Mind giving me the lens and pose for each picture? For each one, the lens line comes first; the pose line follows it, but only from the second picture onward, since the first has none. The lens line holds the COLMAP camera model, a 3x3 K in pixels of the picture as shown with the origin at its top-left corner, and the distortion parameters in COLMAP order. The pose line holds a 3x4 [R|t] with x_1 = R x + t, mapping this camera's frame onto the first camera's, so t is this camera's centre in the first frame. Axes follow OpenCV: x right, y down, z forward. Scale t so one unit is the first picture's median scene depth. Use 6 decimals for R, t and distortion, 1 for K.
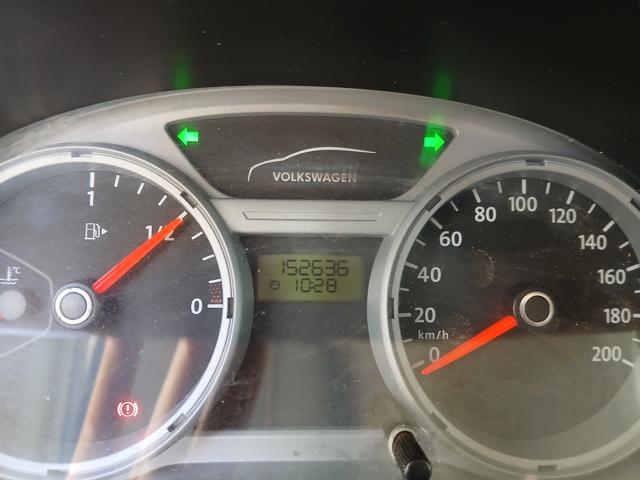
lens RADIAL K [[495.9, 0, 312.3], [0, 495.9, 243.3], [0, 0, 1]] dist [-0.031997, -0.004999]
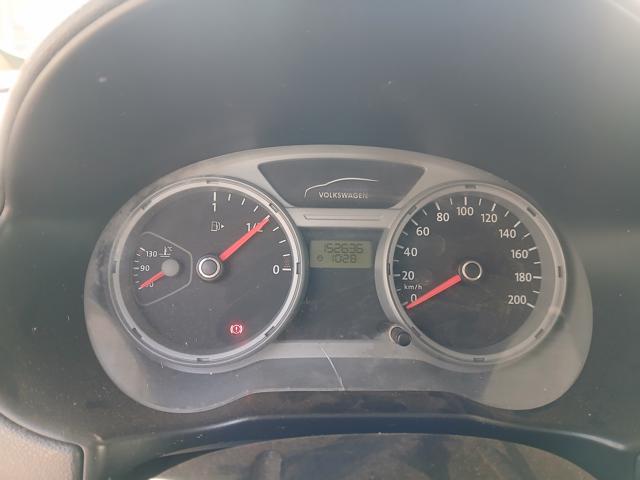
lens RADIAL K [[488.2, 0, 304.2], [0, 488.2, 236.9], [0, 0, 1]] dist [0.002120, 0.000587]
pose [[0.999968, 0.001456, 0.007832, -0.147674], [-0.001099, 0.998966, -0.045455, 0.090088], [-0.007890, 0.045445, 0.998936, -0.702063]]
